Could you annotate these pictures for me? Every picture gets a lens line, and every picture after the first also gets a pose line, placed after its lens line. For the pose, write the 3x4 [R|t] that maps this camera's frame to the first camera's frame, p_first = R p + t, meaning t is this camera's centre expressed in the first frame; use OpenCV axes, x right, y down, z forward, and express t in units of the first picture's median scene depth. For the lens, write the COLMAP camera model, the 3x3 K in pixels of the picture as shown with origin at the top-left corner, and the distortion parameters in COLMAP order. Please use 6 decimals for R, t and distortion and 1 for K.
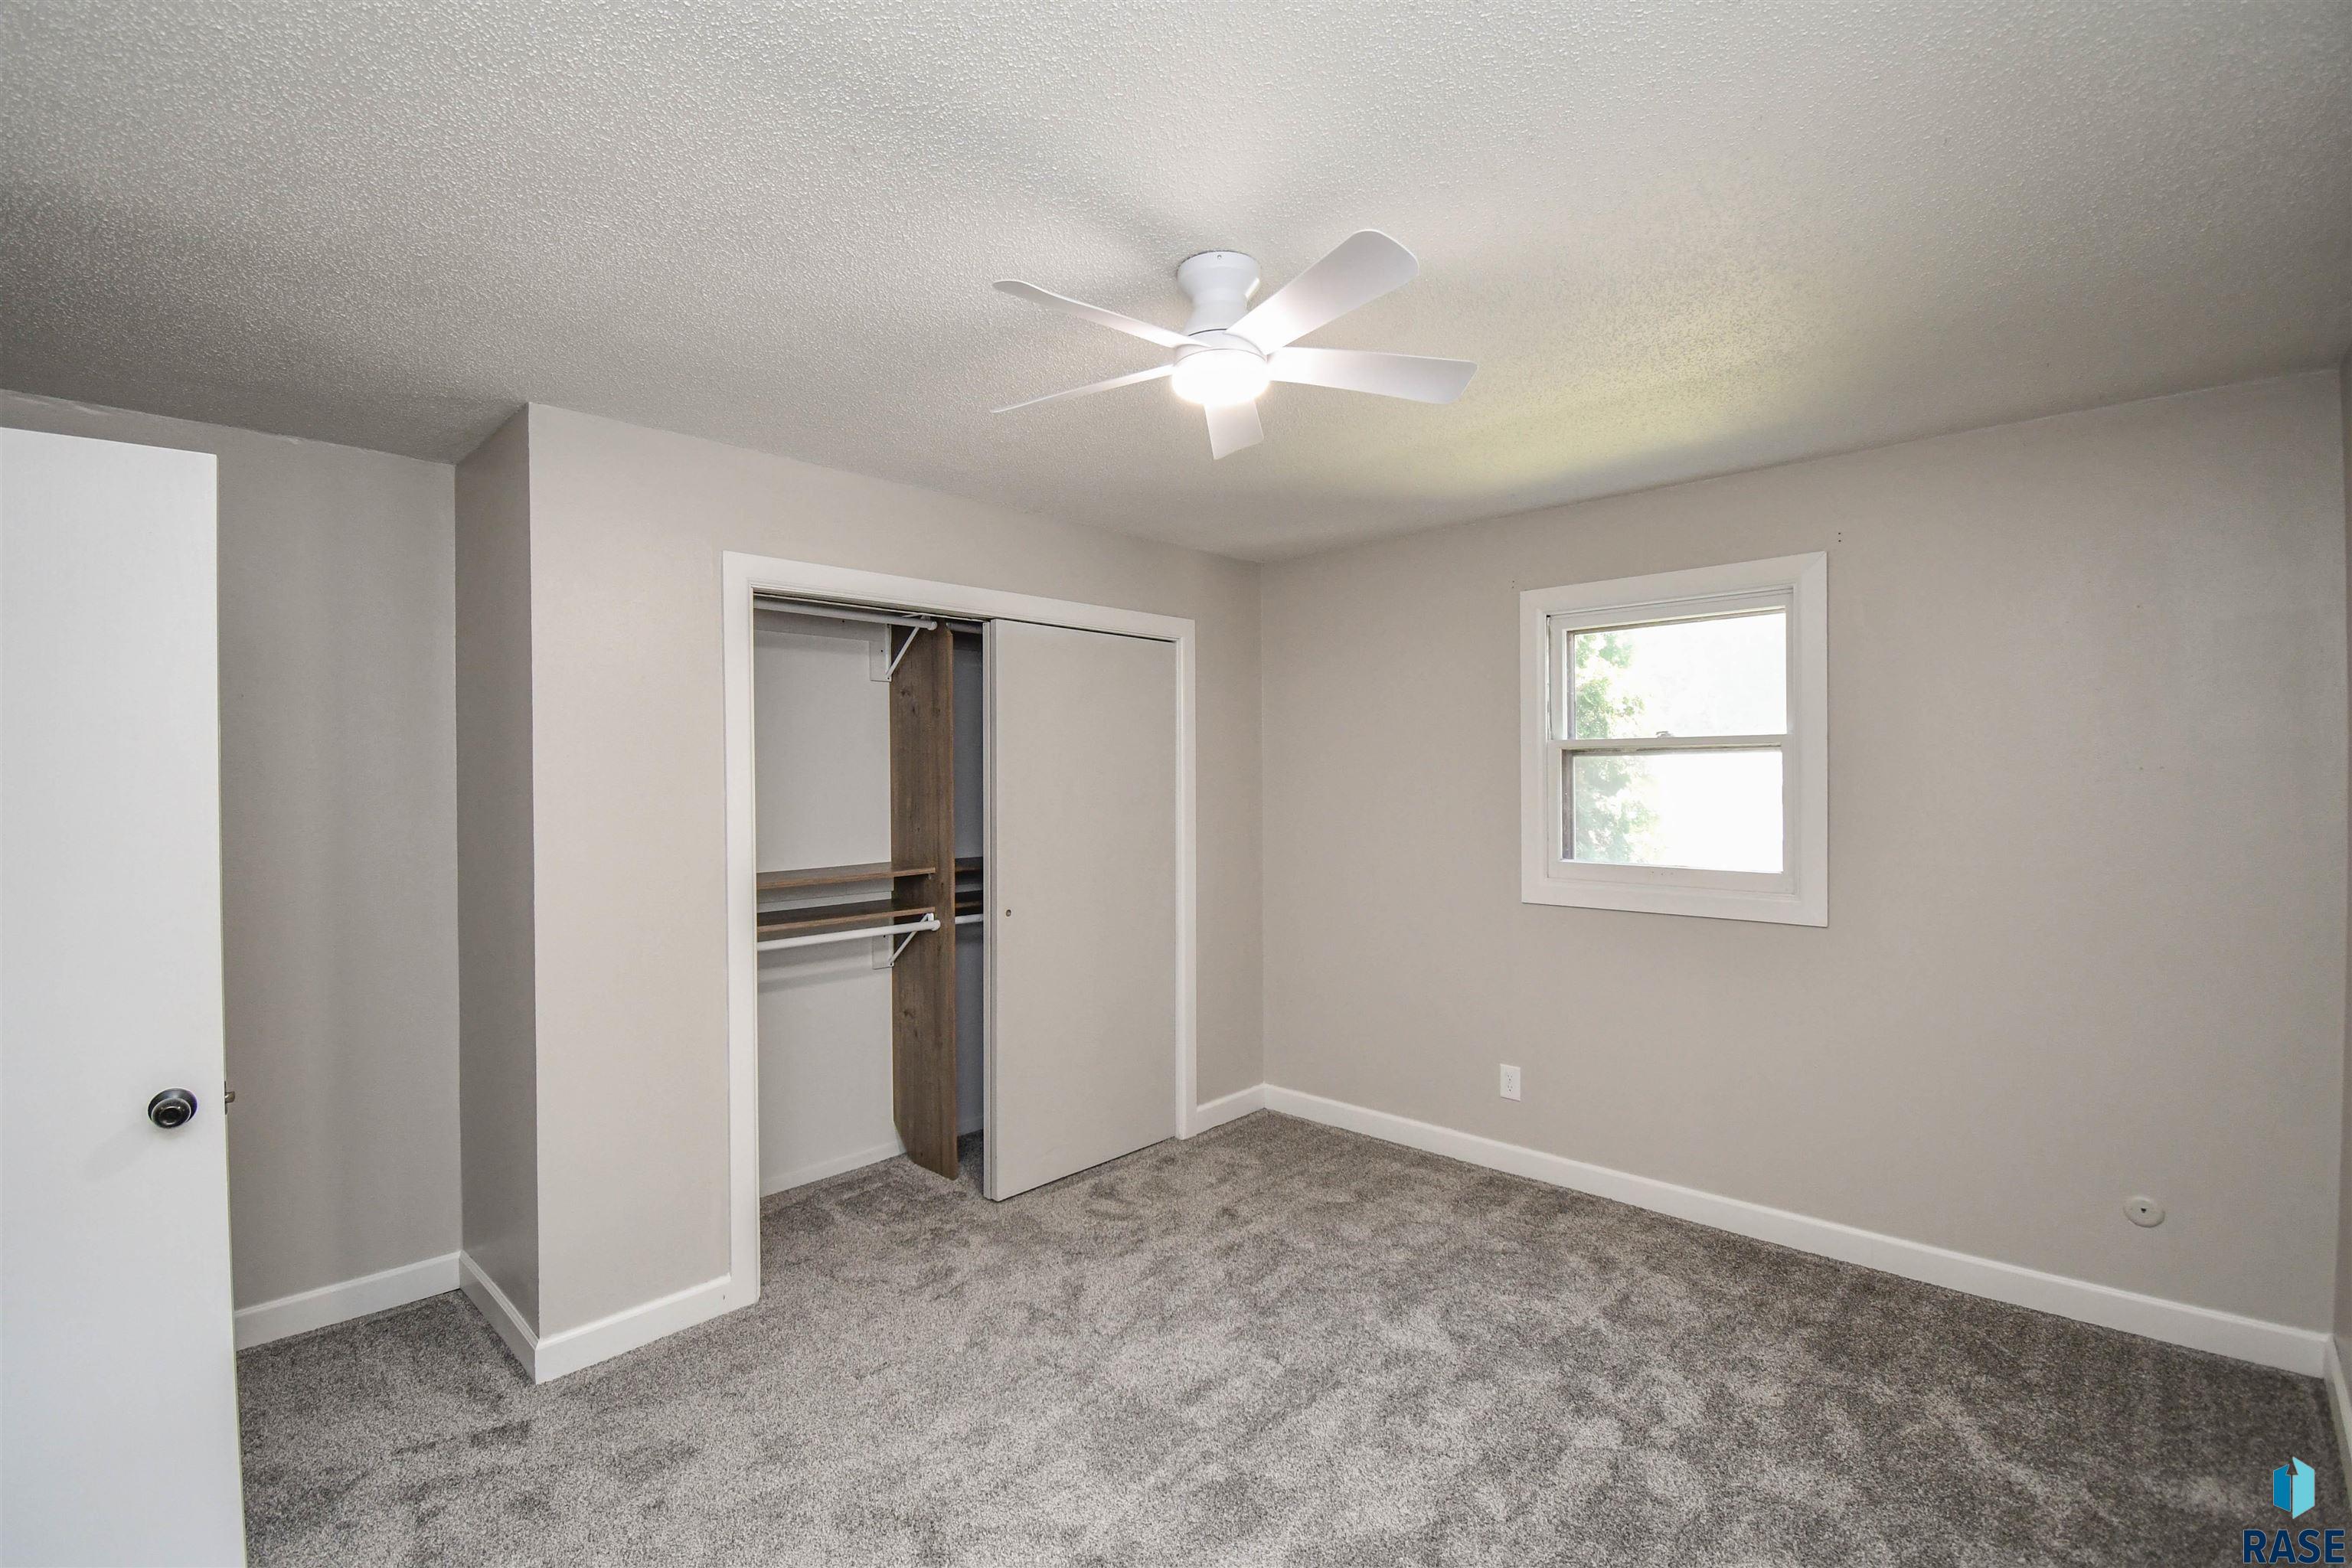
lens RADIAL K [[1029.0, 0, 1164.9], [0, 1029.0, 788.6], [0, 0, 1]] dist [0.014744, -0.023266]
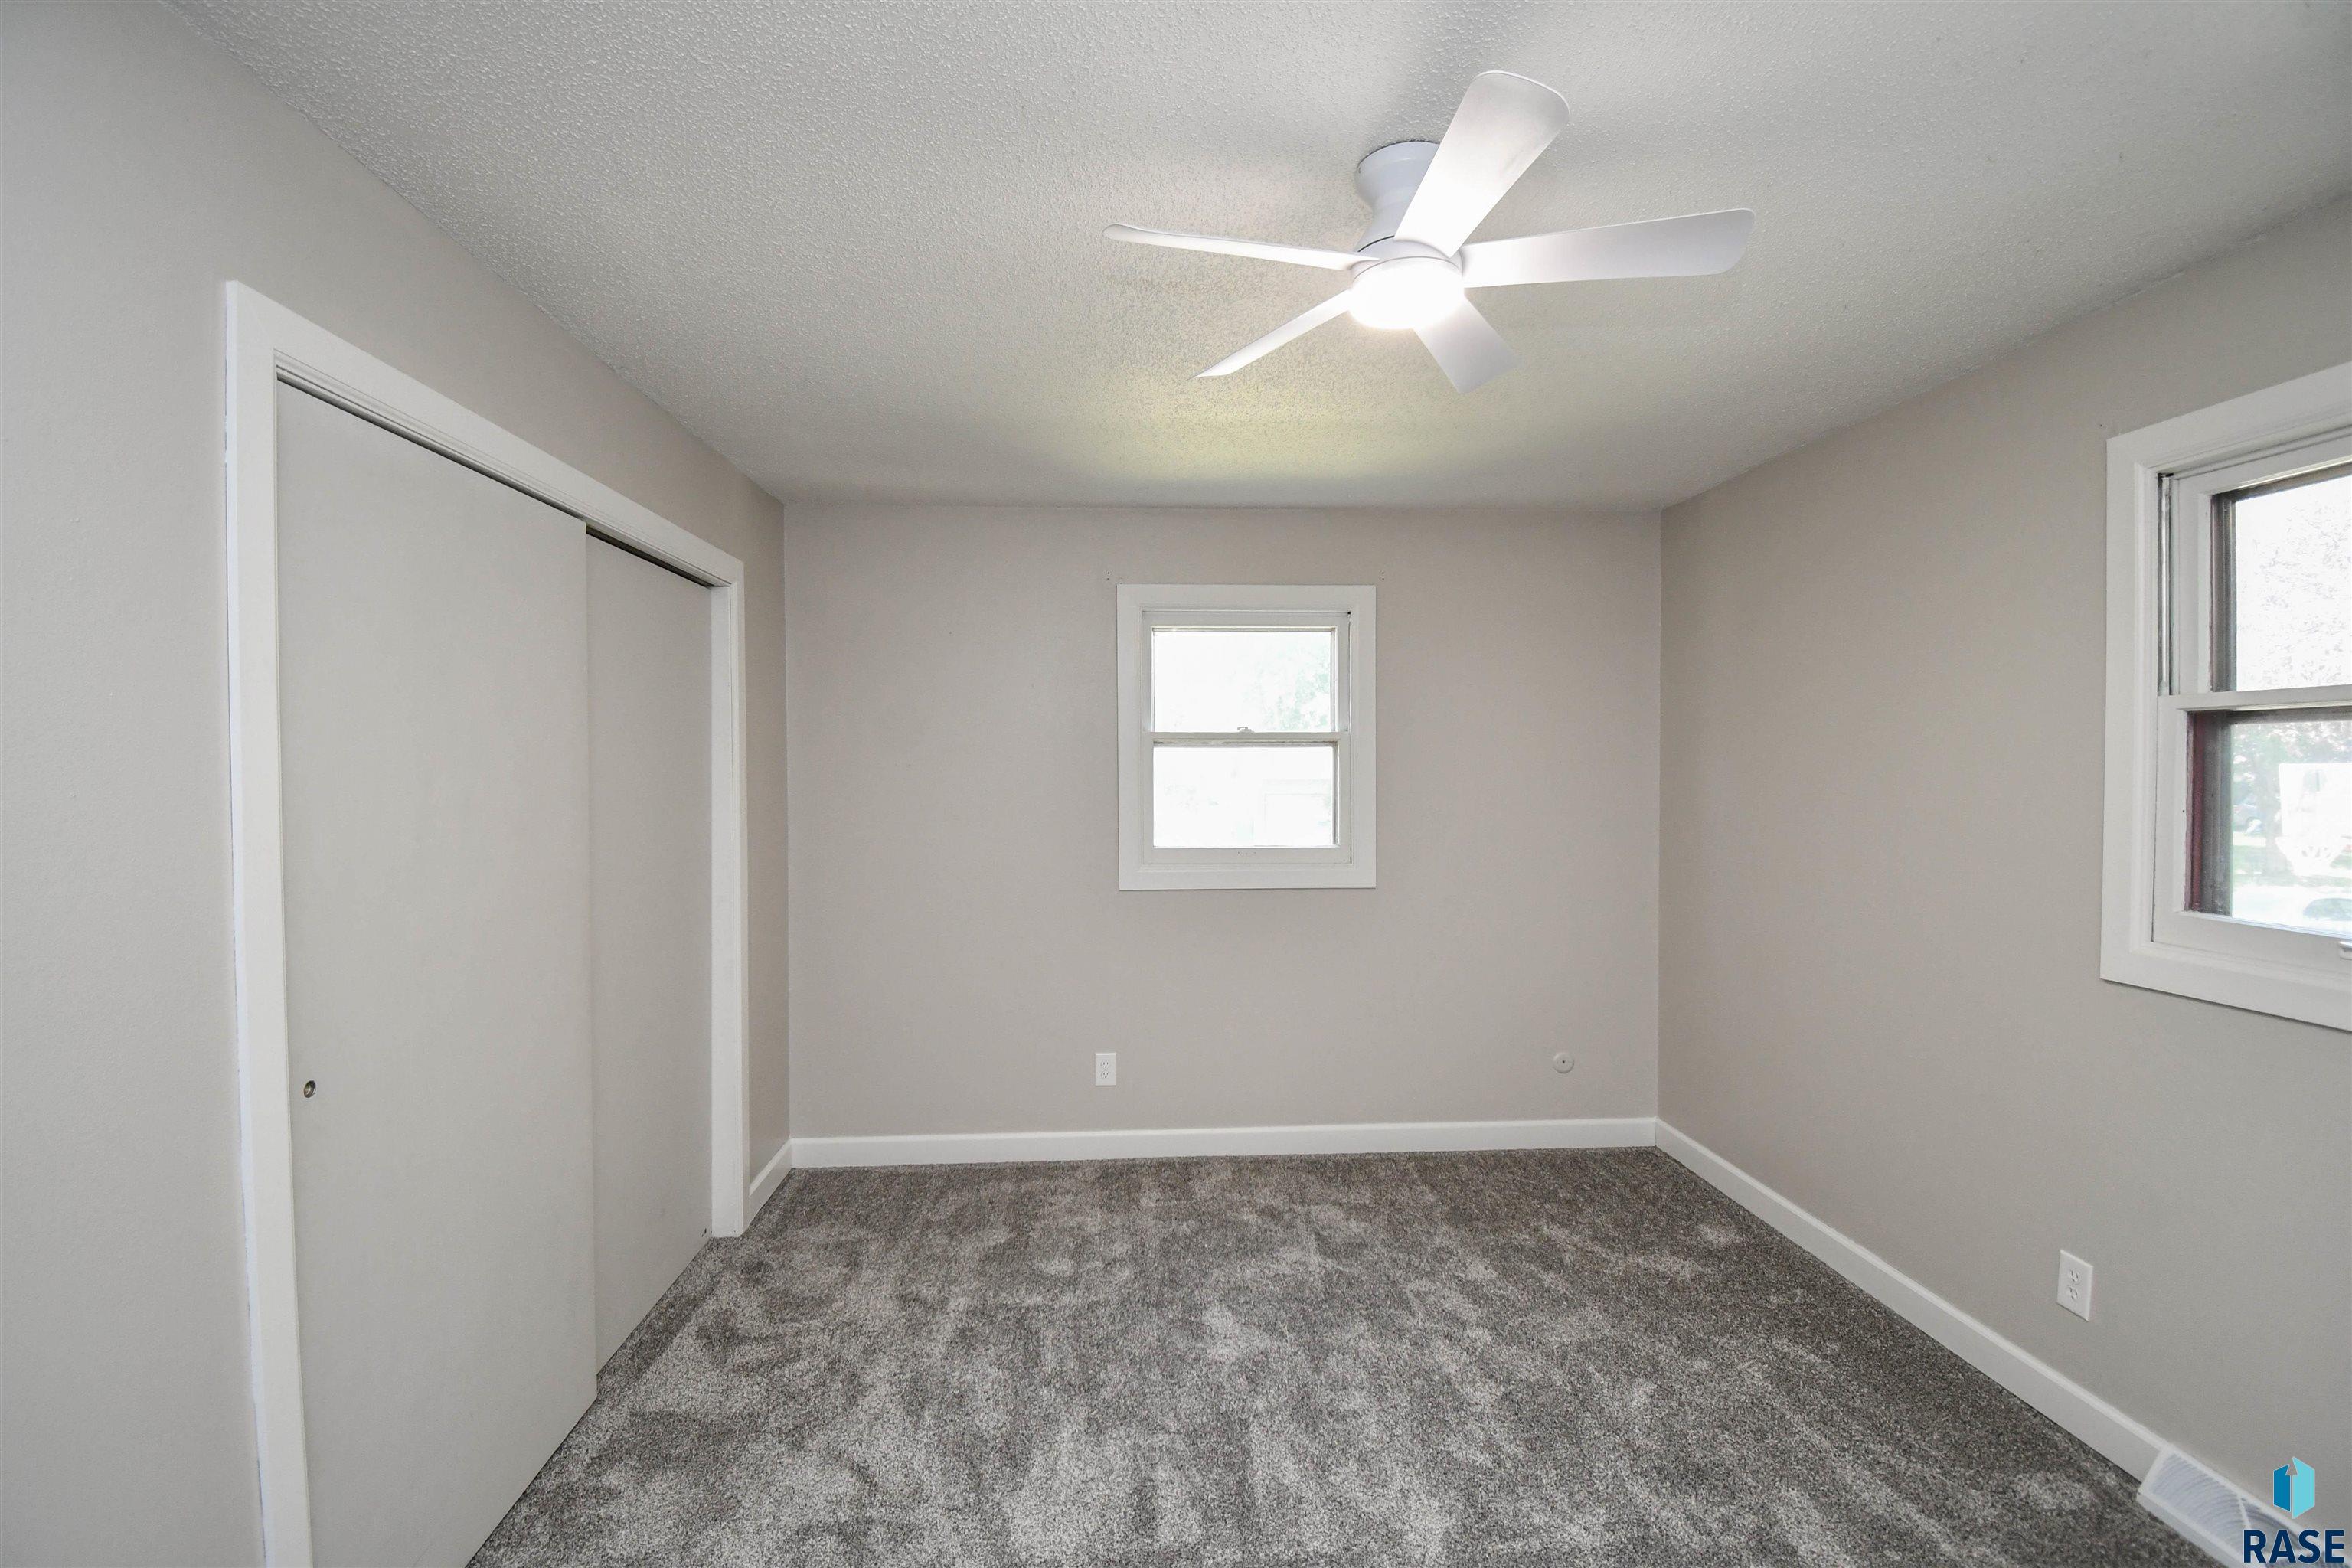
lens RADIAL K [[1029.0, 0, 1164.9], [0, 1029.0, 788.6], [0, 0, 1]] dist [0.014744, -0.023266]
pose [[0.689530, -0.014556, 0.724110, -0.404925], [0.003672, 0.999855, 0.016602, -0.006977], [-0.724247, -0.008788, 0.689484, 0.307964]]
